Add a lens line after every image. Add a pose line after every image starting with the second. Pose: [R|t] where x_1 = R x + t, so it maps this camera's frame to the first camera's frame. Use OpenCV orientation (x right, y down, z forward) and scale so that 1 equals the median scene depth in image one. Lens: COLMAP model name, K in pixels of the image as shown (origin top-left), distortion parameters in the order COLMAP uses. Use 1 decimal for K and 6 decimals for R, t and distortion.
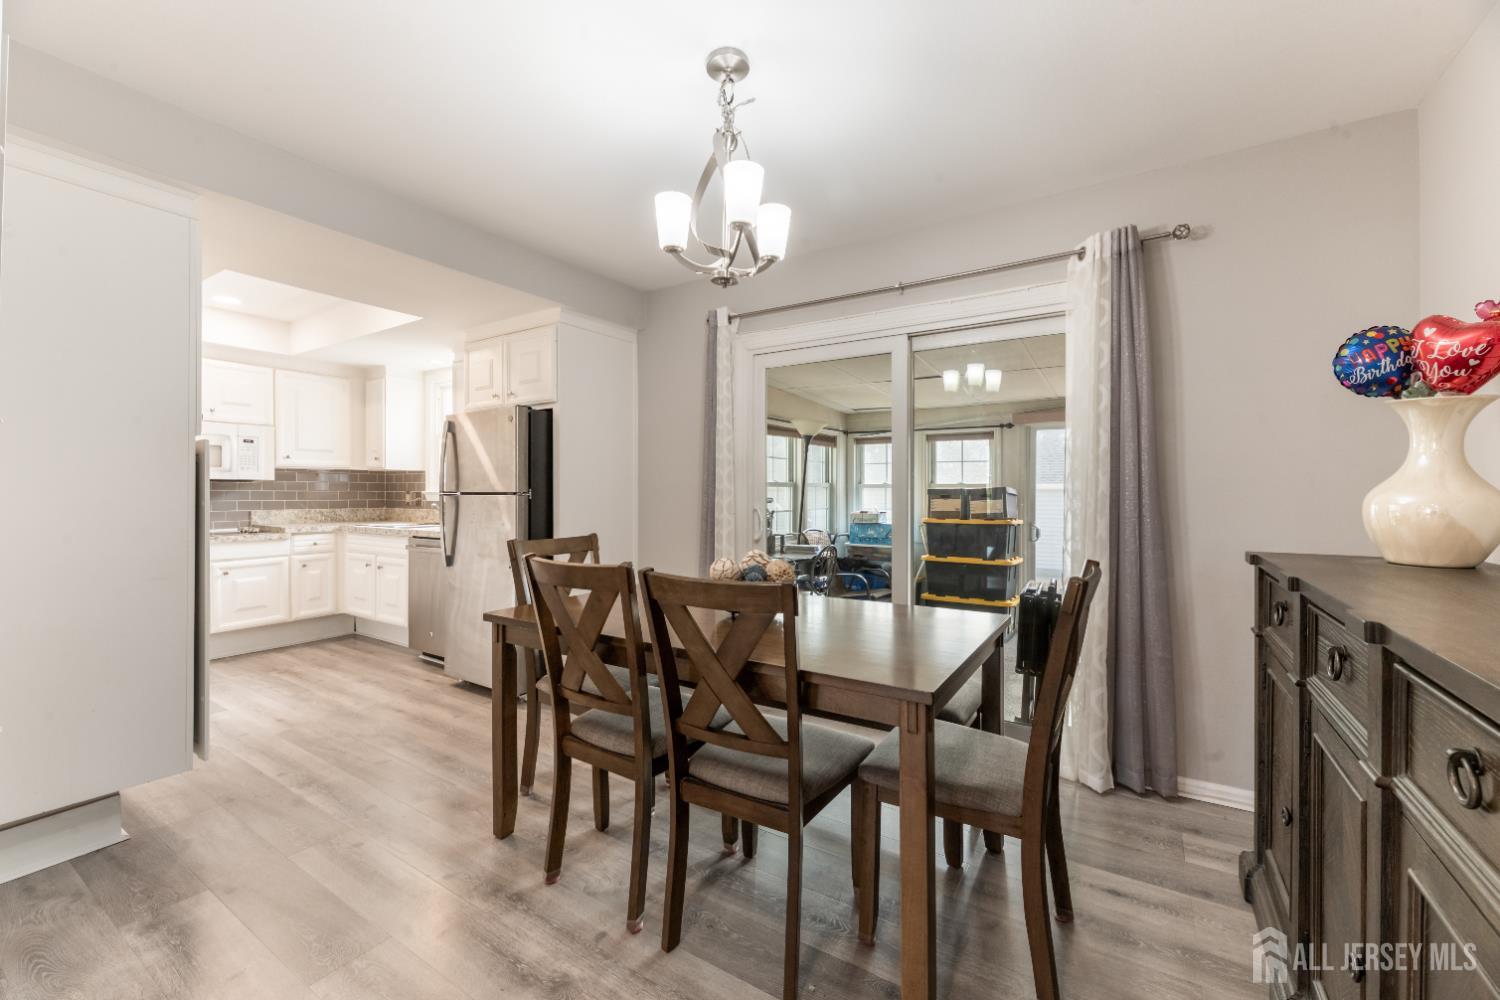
lens RADIAL K [[604.1, 0, 758.7], [0, 604.1, 487.9], [0, 0, 1]] dist [-0.002379, -0.000171]
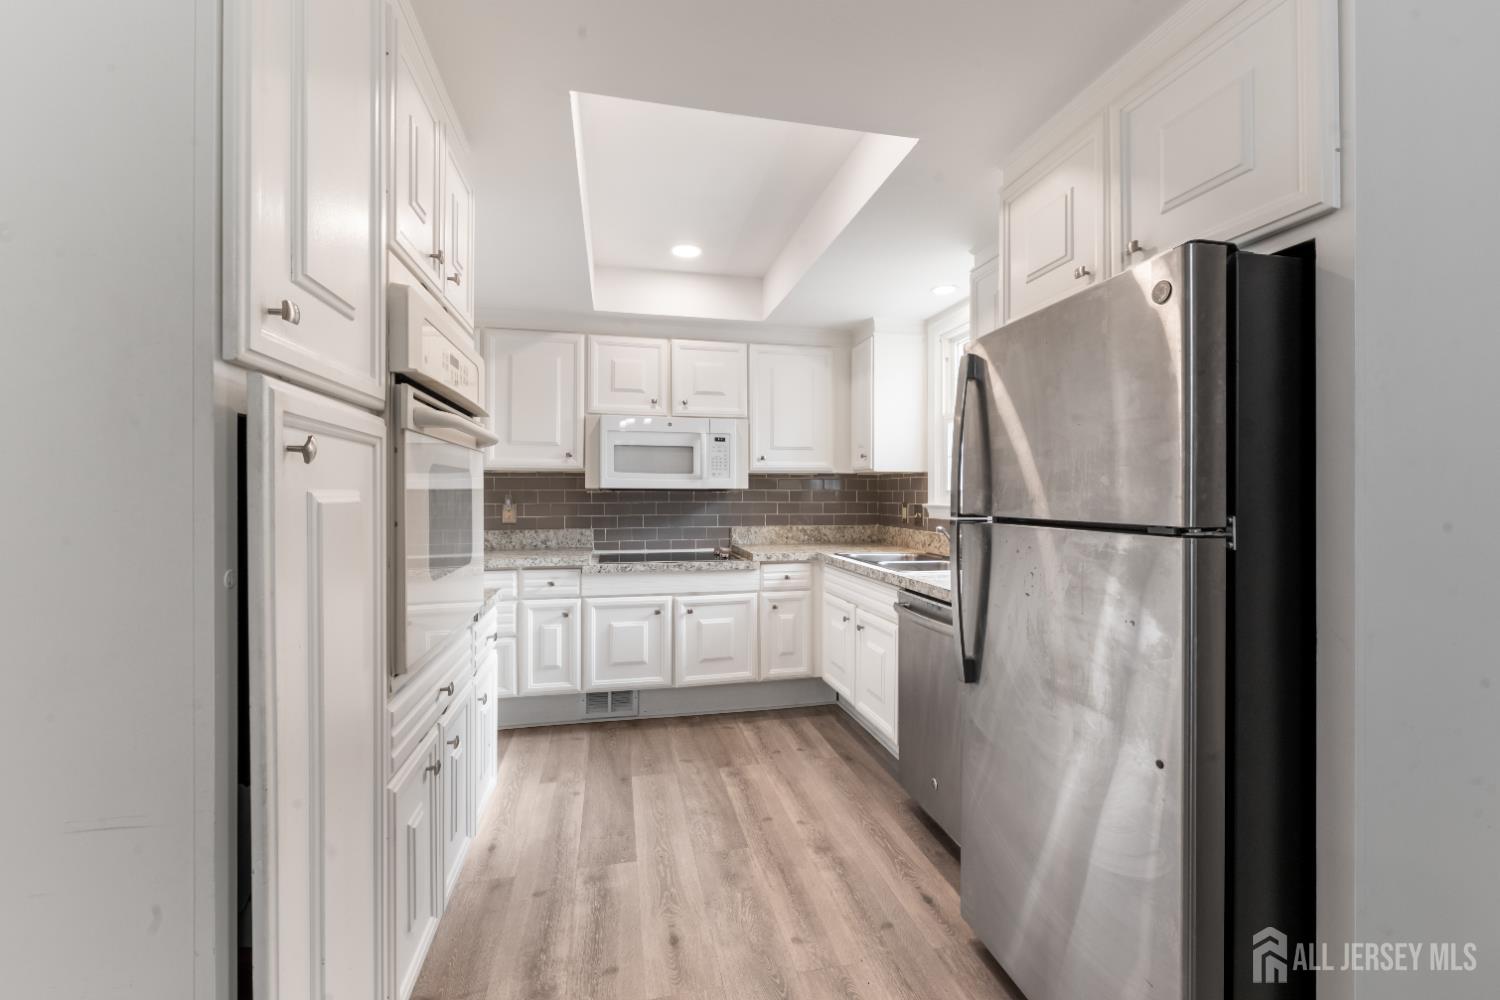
lens RADIAL K [[625.7, 0, 750.0], [0, 625.7, 500.0], [0, 0, 1]] dist [0.000650, -0.000002]
pose [[0.704107, 0.006082, -0.710068, -0.236240], [0.004513, 0.999905, 0.013040, -0.009094], [0.710079, -0.012386, 0.704013, 0.441708]]
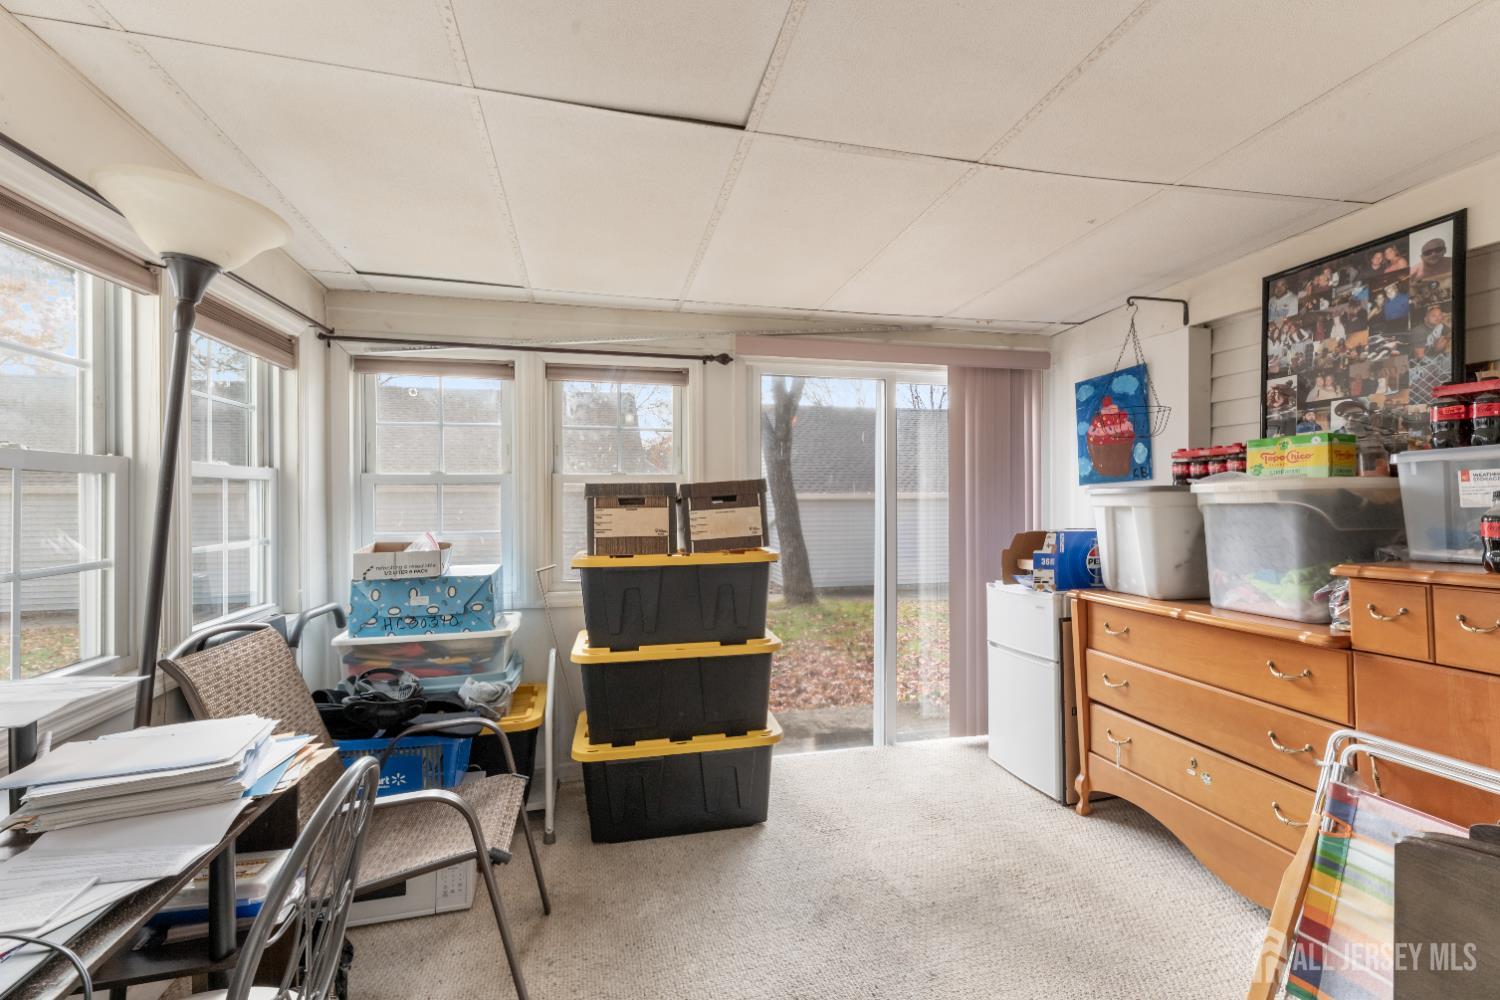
lens RADIAL K [[639.9, 0, 751.6], [0, 639.9, 496.1], [0, 0, 1]] dist [-0.002379, -0.000481]
pose [[0.698721, -0.007236, 0.715358, 0.060525], [0.002192, 0.999966, 0.007973, 0.008068], [-0.715391, -0.004003, 0.698713, 0.724234]]
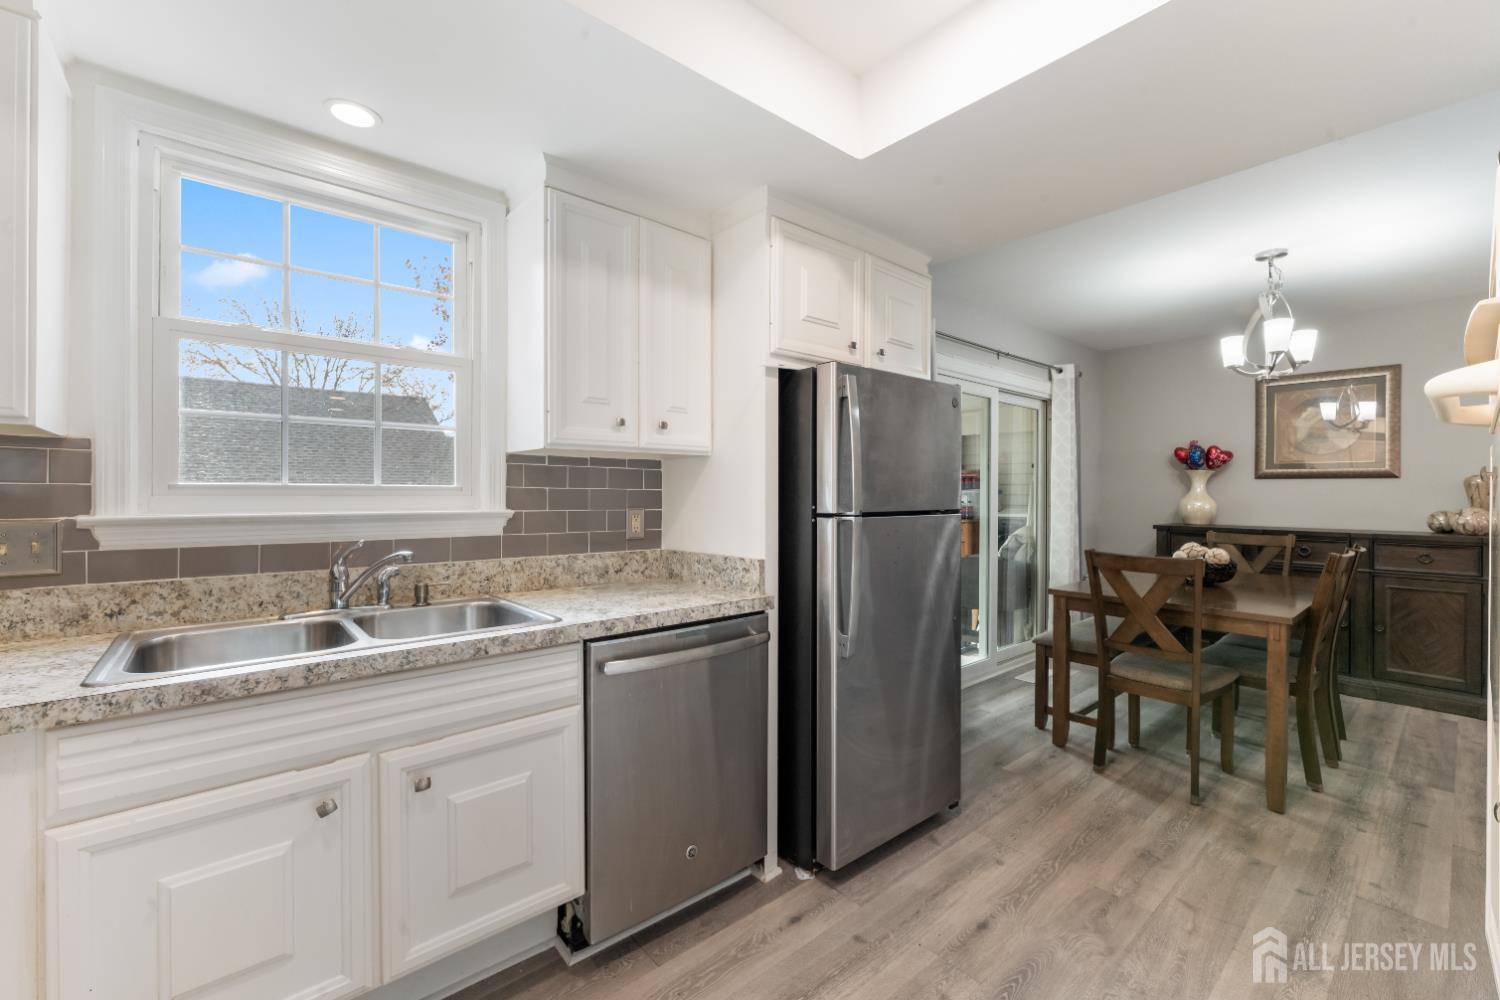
lens RADIAL K [[619.2, 0, 750.6], [0, 619.2, 492.0], [0, 0, 1]] dist [-0.000403, -0.000201]
pose [[0.290164, -0.000534, 0.956977, -0.822235], [-0.009546, 0.999948, 0.003453, -0.009723], [-0.956929, -0.010137, 0.290144, 0.727195]]
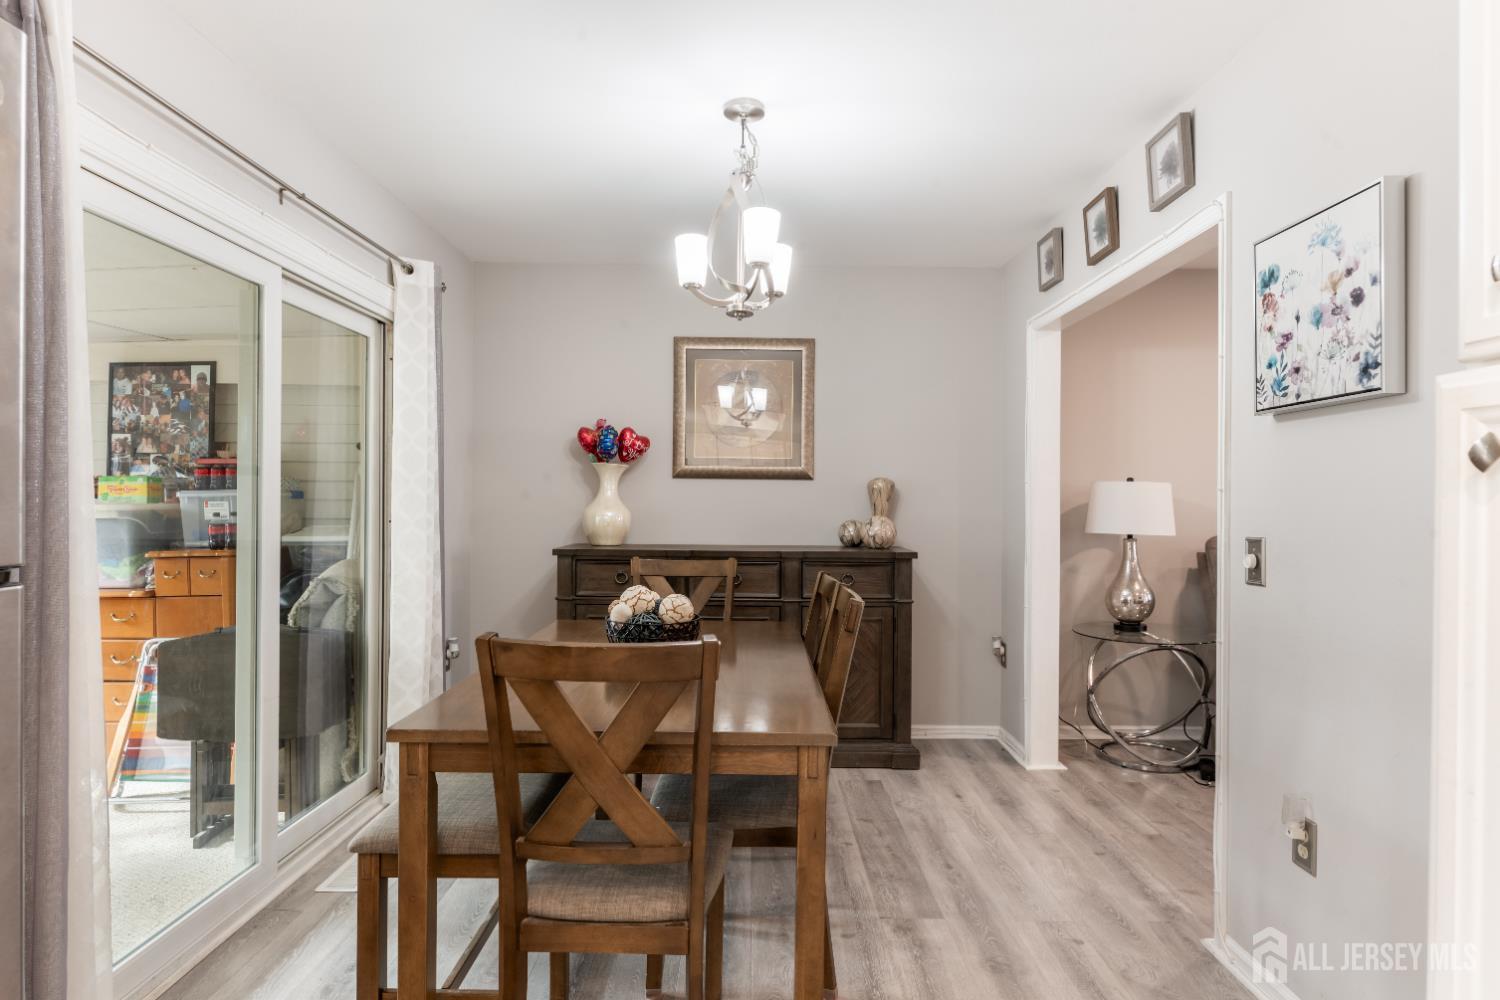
lens RADIAL K [[836.8, 0, 744.6], [0, 836.8, 502.4], [0, 0, 1]] dist [-0.001625, 0.000112]
pose [[-0.529164, -0.007562, 0.848486, -0.492727], [-0.013267, 0.999912, 0.000638, -0.008986], [-0.848416, -0.010919, -0.529218, 0.676292]]
